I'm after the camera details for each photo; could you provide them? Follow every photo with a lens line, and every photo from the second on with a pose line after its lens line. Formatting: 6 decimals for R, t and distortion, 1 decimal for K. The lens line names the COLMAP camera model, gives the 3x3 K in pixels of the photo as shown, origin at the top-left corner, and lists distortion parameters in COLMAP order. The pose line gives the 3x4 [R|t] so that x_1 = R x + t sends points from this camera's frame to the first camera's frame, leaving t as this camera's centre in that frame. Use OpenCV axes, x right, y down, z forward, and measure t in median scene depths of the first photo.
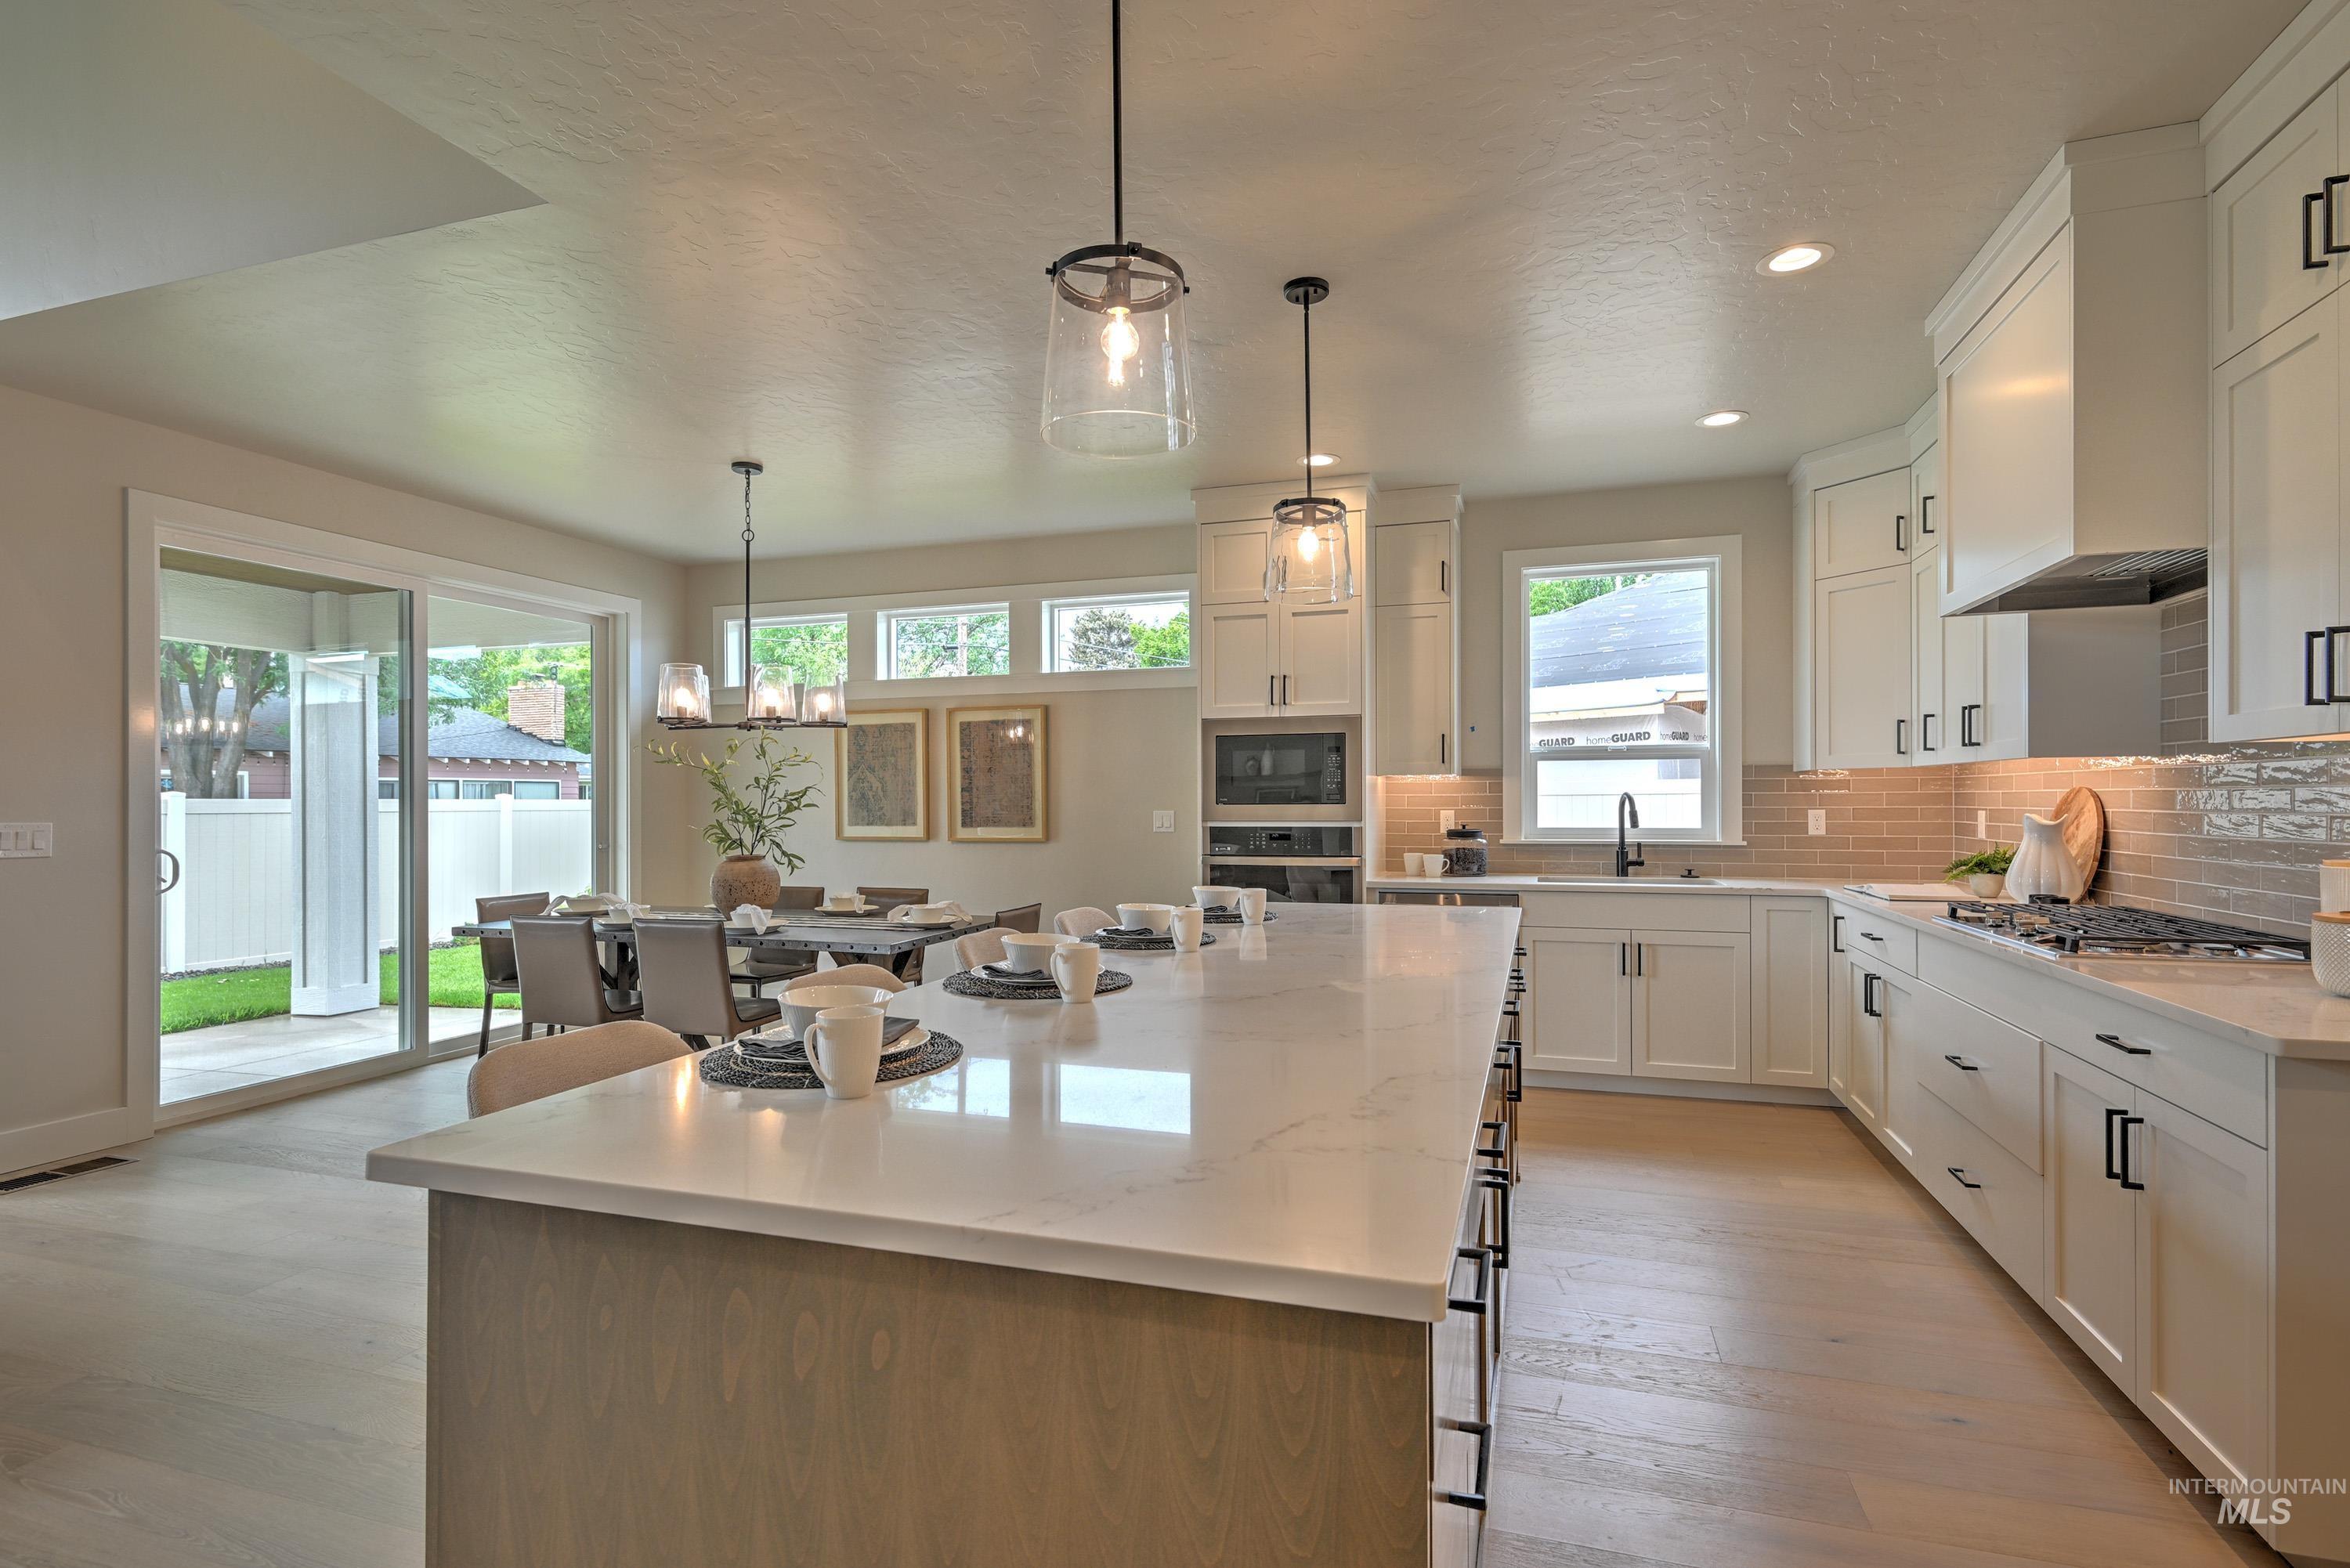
lens RADIAL K [[1135.1, 0, 1223.2], [0, 1135.1, 797.4], [0, 0, 1]] dist [0.005056, -0.005559]
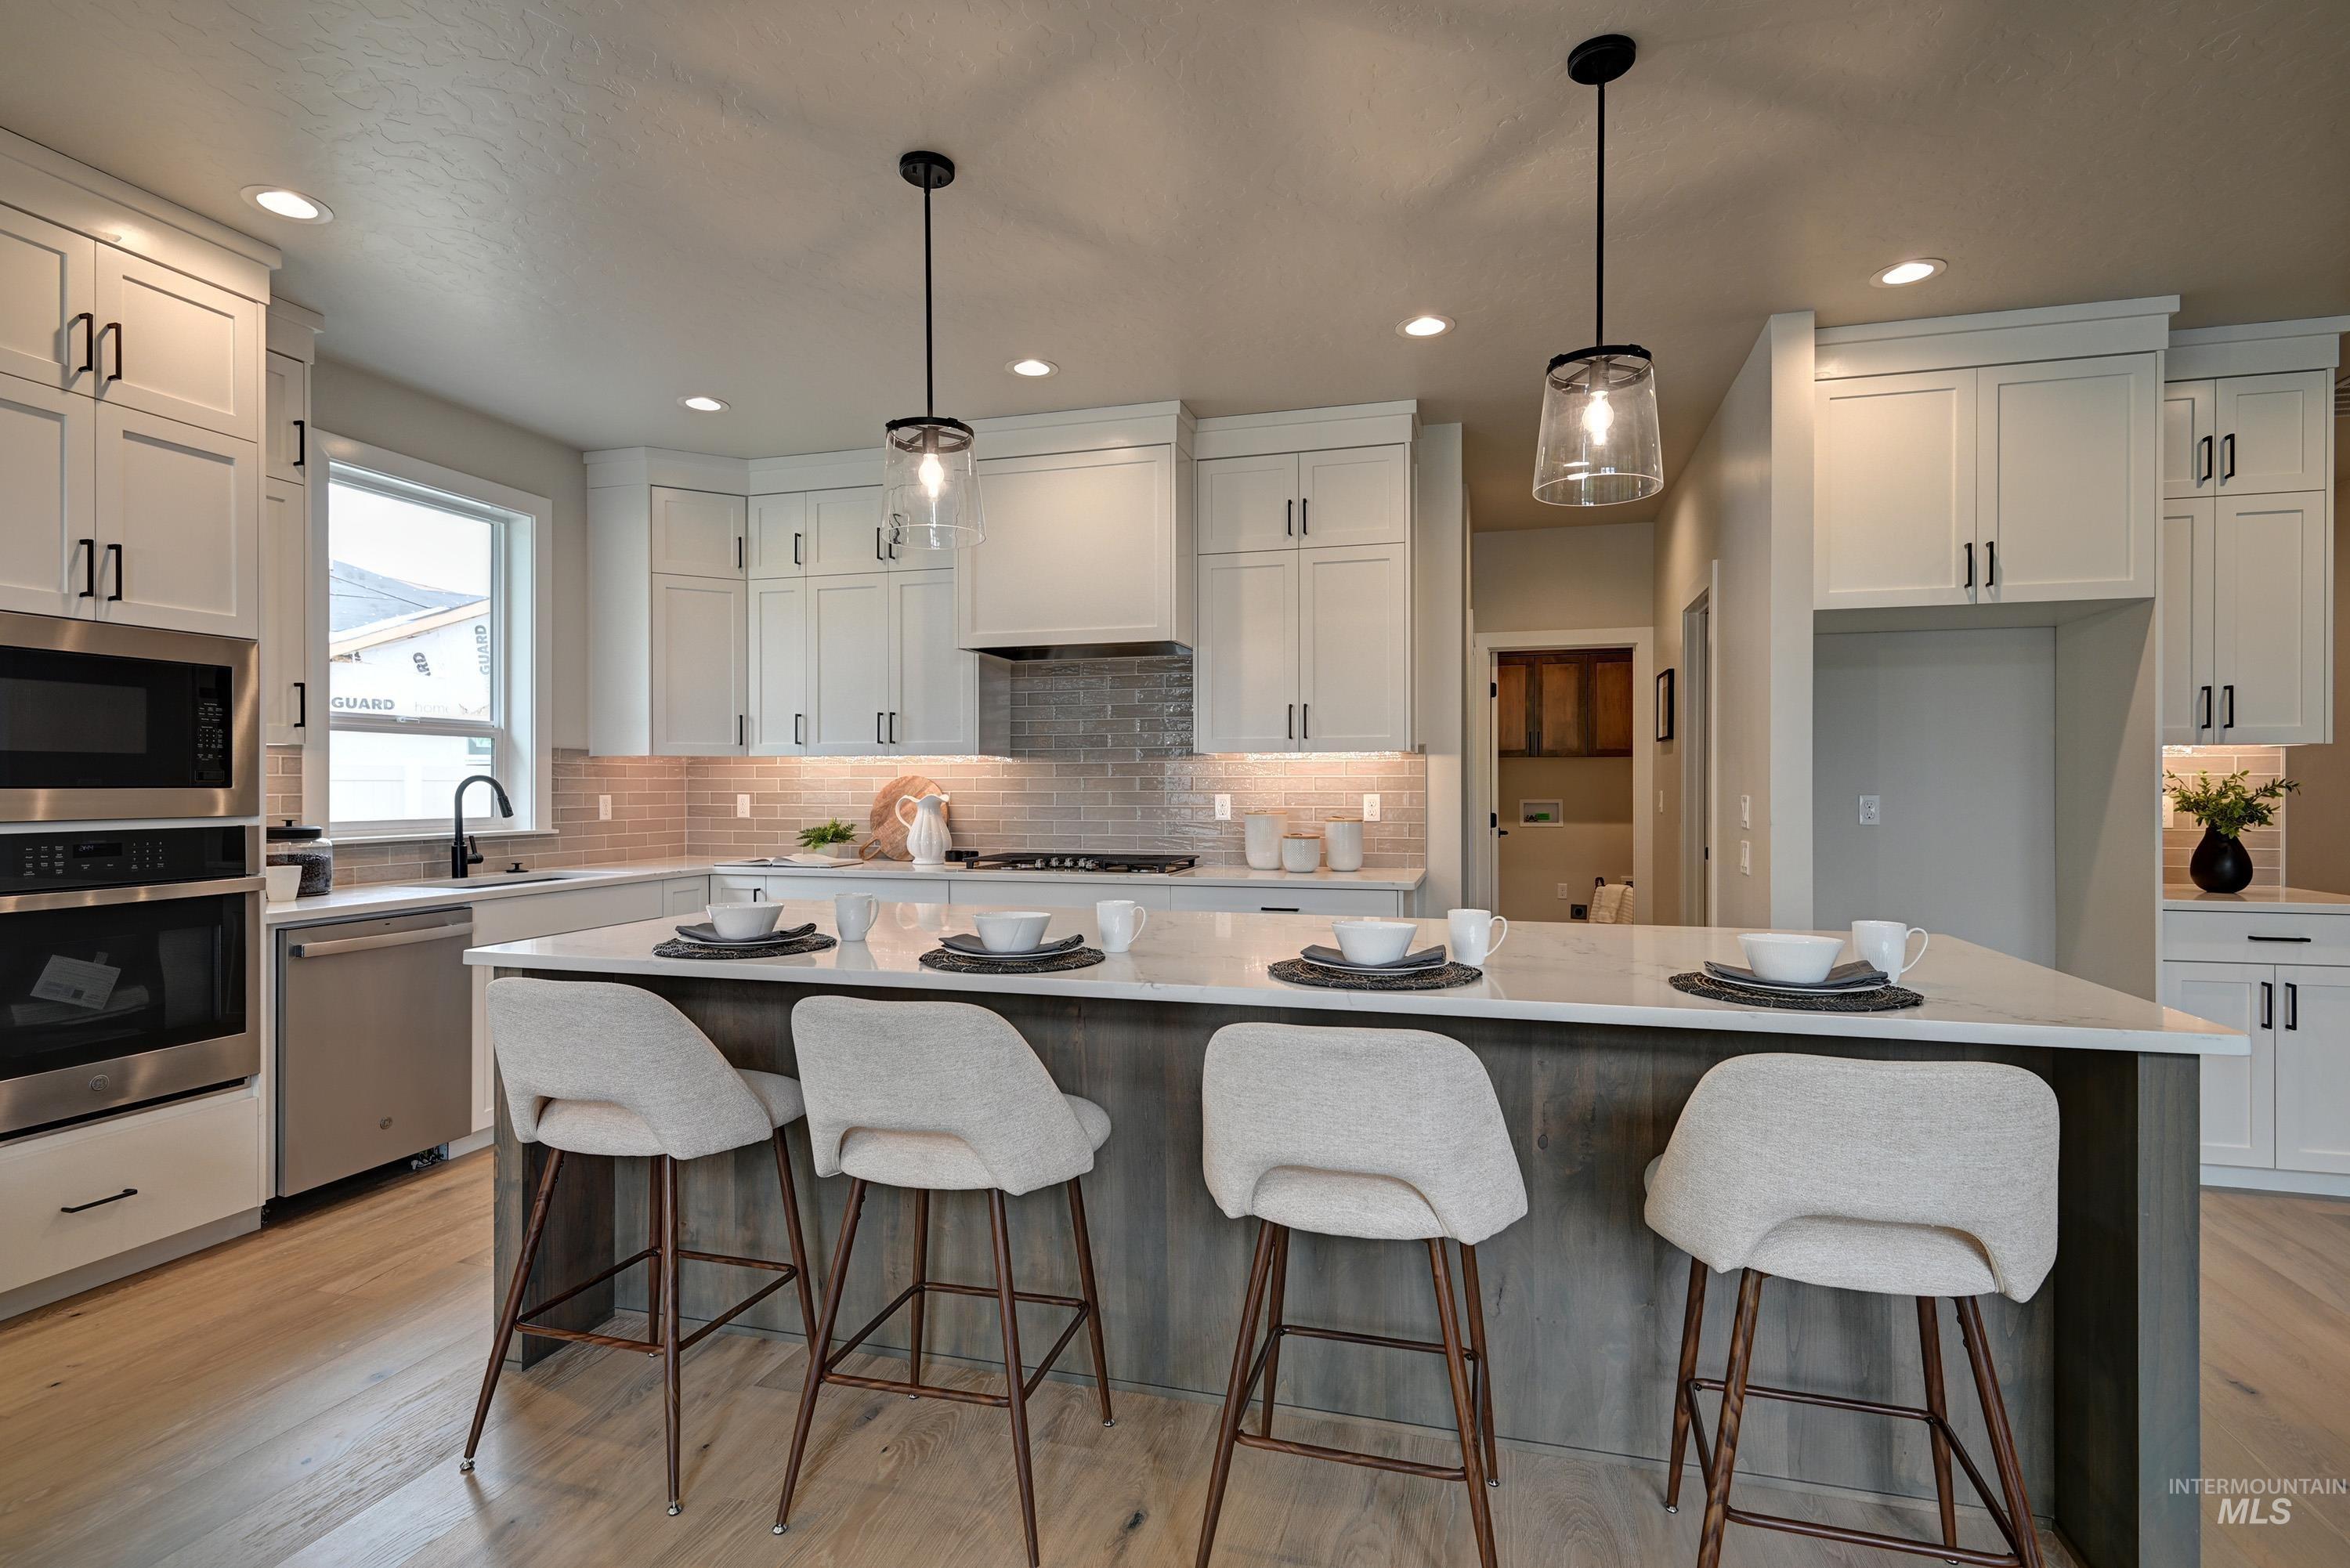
lens RADIAL K [[1135.1, 0, 1150.6], [0, 1135.1, 799.0], [0, 0, 1]] dist [0.005056, -0.005559]
pose [[-0.010590, -0.006304, 0.999924, -0.527261], [-0.000644, 0.999980, 0.006298, 0.008654], [-0.999944, -0.000577, -0.010594, 0.571647]]
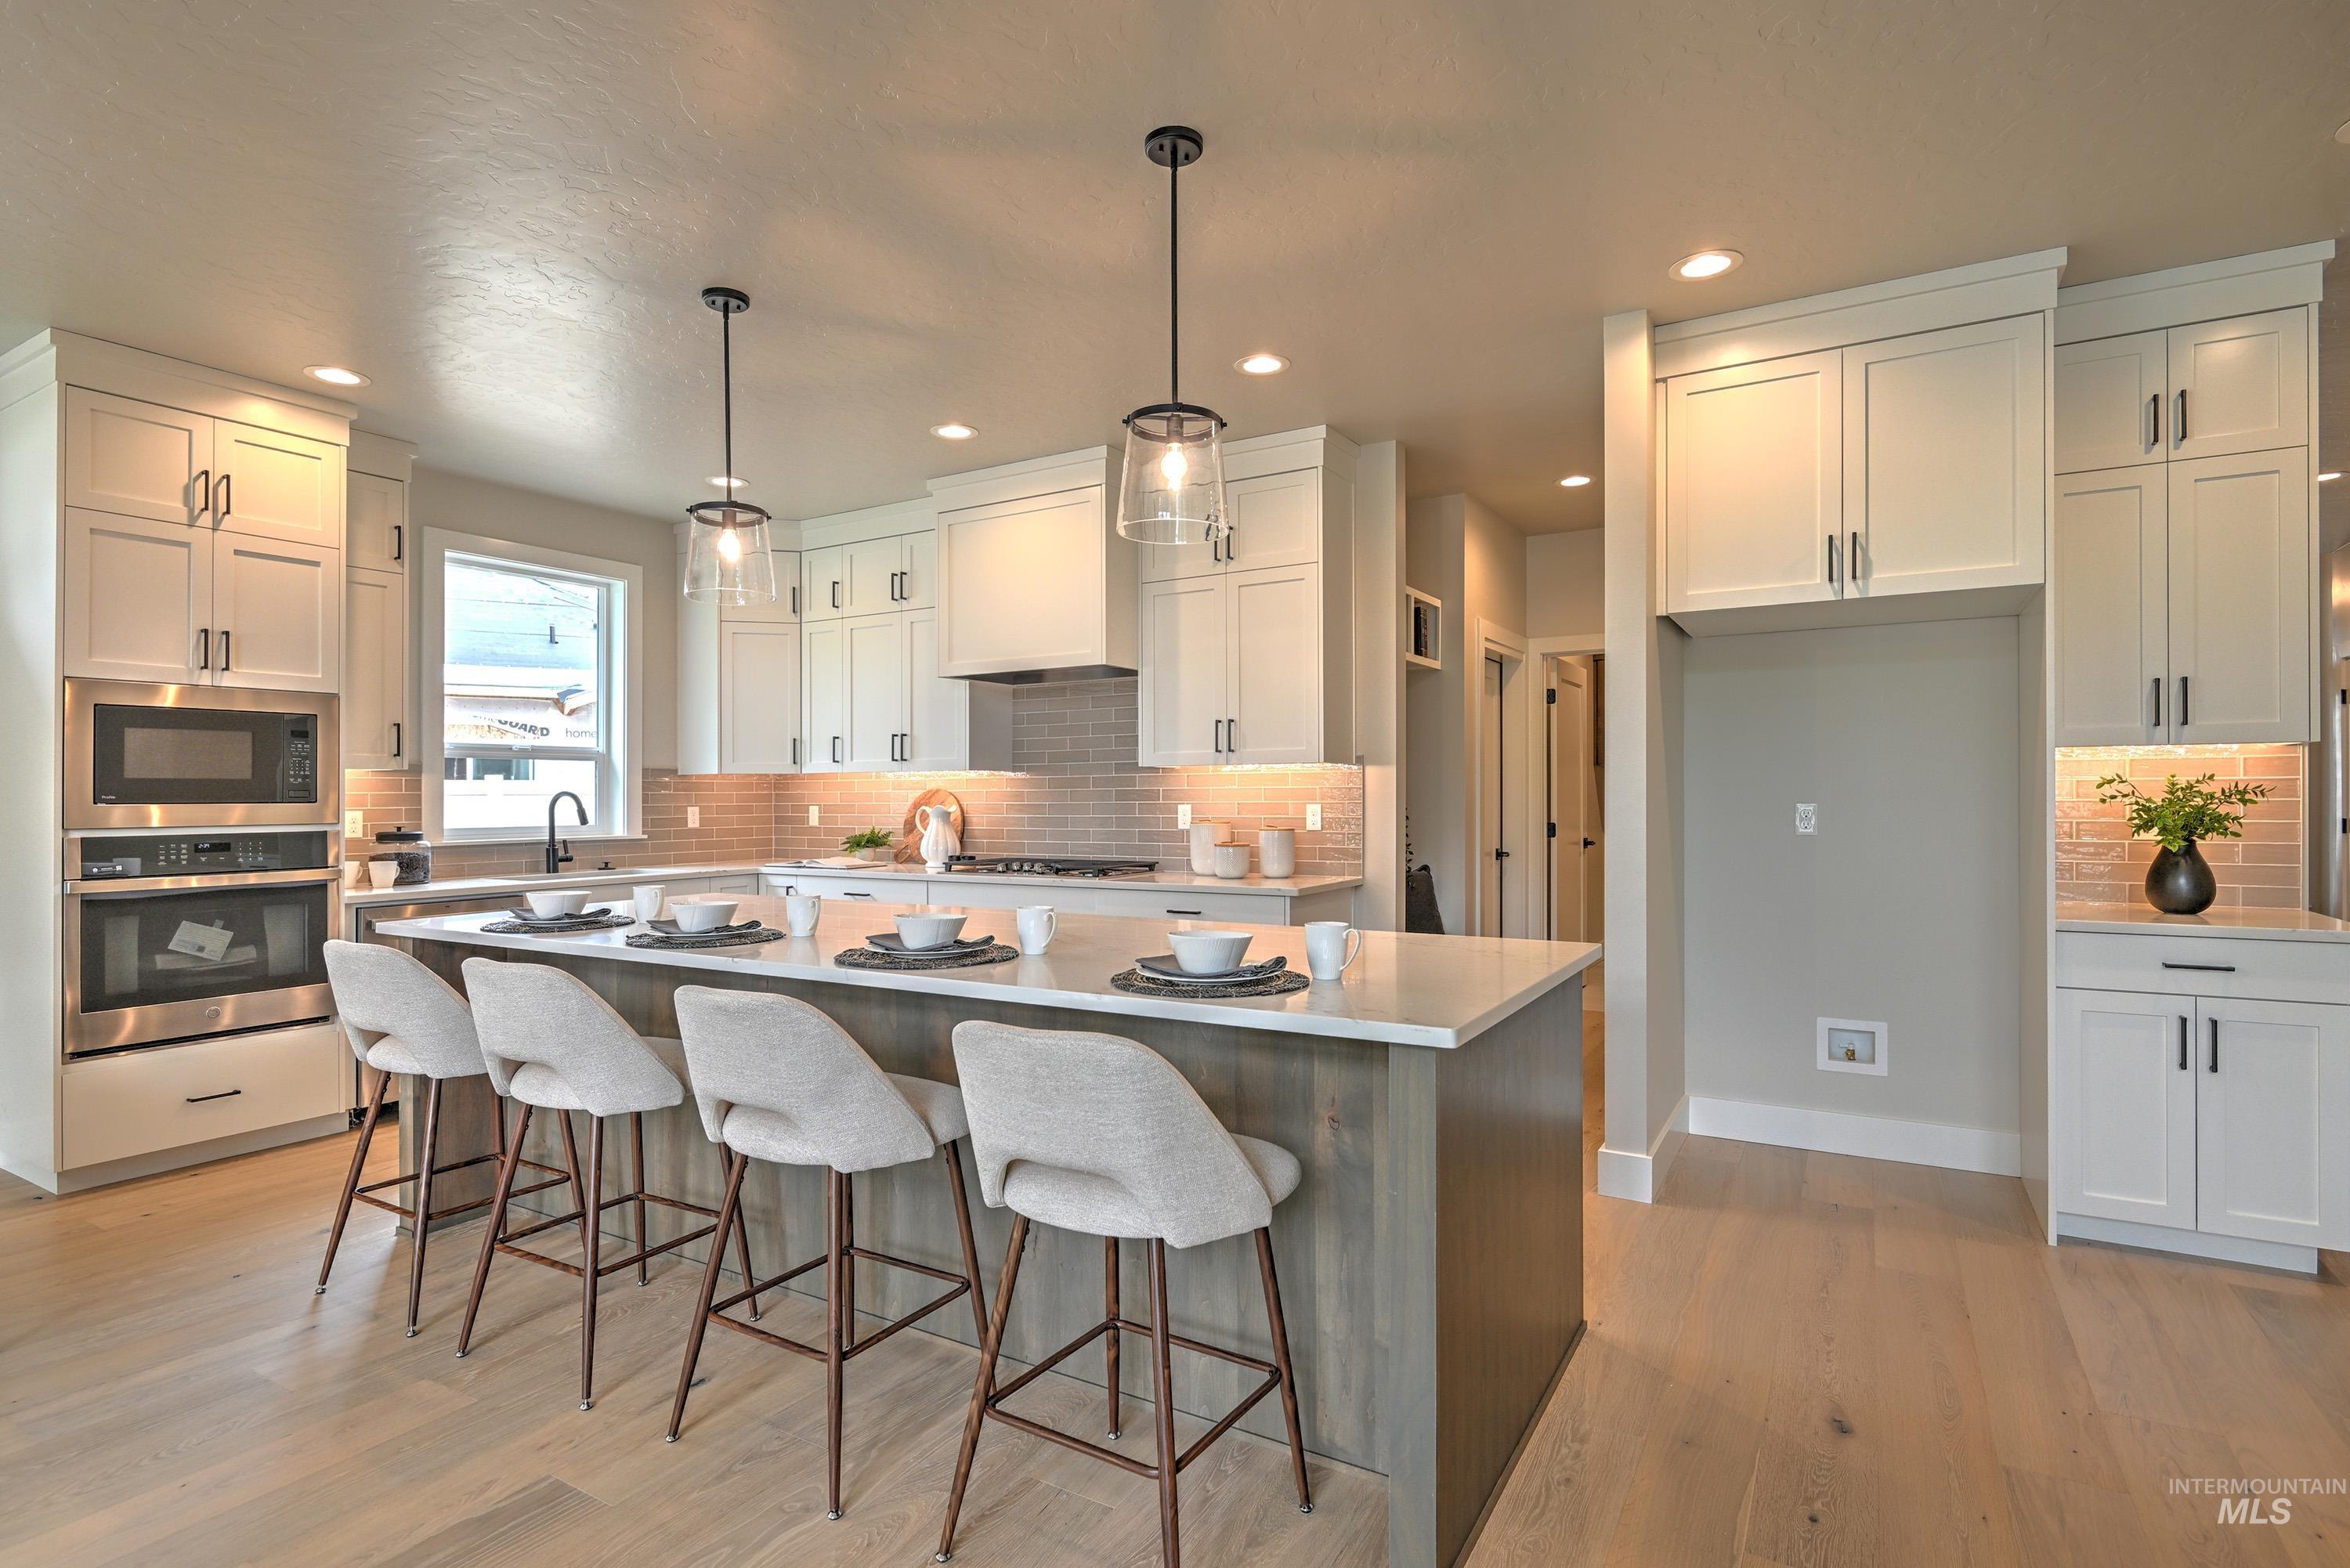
lens RADIAL K [[1135.1, 0, 1160.2], [0, 1135.1, 796.6], [0, 0, 1]] dist [0.005056, -0.005559]
pose [[0.247026, 0.003456, 0.969003, -0.568452], [0.003424, 0.999984, -0.004440, 0.007813], [-0.969003, 0.004415, 0.247011, 0.238871]]
